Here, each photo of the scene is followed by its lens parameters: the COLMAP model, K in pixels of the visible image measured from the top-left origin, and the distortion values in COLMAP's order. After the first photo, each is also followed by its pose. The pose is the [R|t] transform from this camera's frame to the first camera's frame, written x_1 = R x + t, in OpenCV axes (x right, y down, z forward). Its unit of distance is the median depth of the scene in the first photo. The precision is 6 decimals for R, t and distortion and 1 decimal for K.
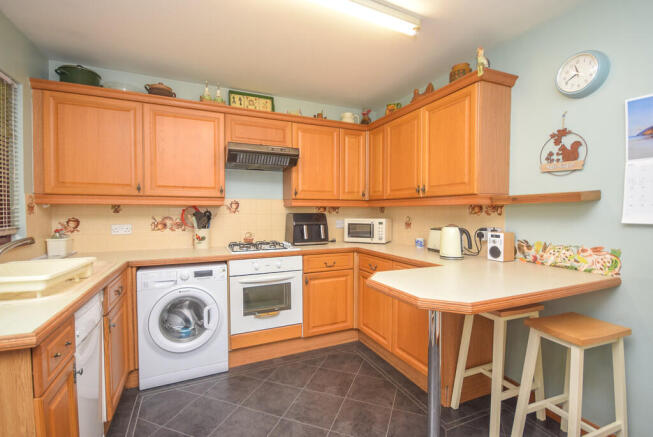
lens RADIAL K [[293.4, 0, 329.1], [0, 293.4, 218.0], [0, 0, 1]] dist [0.000216, 0.000050]
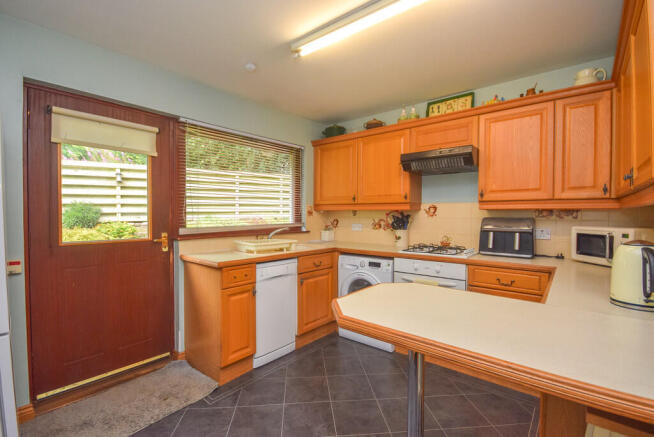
lens RADIAL K [[293.9, 0, 329.6], [0, 293.9, 218.0], [0, 0, 1]] dist [0.000216, 0.000050]
pose [[0.443379, 0.011594, -0.896259, 0.511969], [-0.025034, 0.999686, 0.000548, -0.004192], [0.895984, 0.022194, 0.443530, 0.223309]]
